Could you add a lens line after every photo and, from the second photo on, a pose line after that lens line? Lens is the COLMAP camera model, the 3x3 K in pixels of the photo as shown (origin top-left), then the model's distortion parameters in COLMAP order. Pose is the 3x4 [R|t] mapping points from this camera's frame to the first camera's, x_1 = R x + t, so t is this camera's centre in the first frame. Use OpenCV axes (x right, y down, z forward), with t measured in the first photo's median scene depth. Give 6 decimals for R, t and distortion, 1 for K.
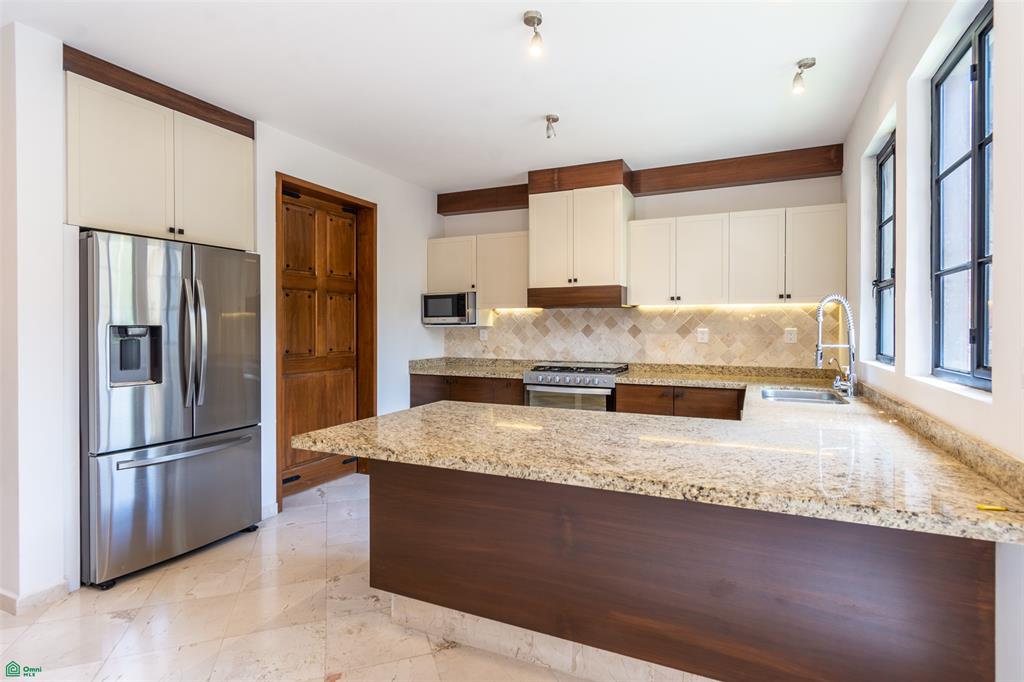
lens RADIAL K [[513.1, 0, 512.0], [0, 513.1, 341.0], [0, 0, 1]] dist [-0.002090, -0.000029]
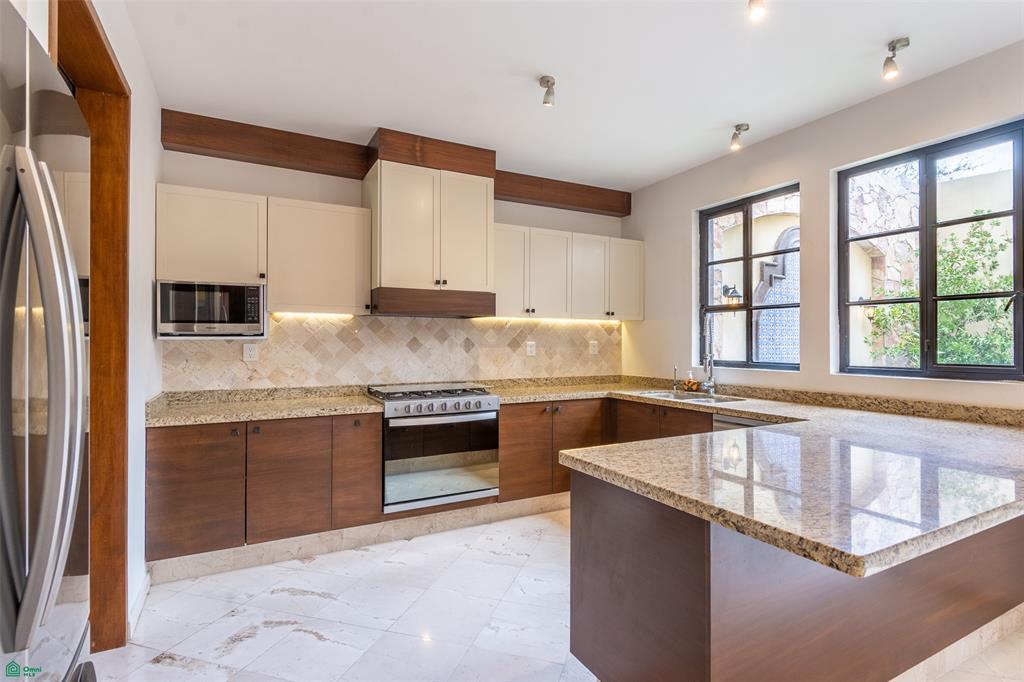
lens RADIAL K [[520.2, 0, 512.0], [0, 520.2, 341.0], [0, 0, 1]] dist [0.002934, 0.000059]
pose [[0.597953, 0.000289, 0.801531, -0.457396], [0.022420, 0.999603, -0.017086, -0.009174], [-0.801218, 0.028187, 0.597709, 0.416993]]
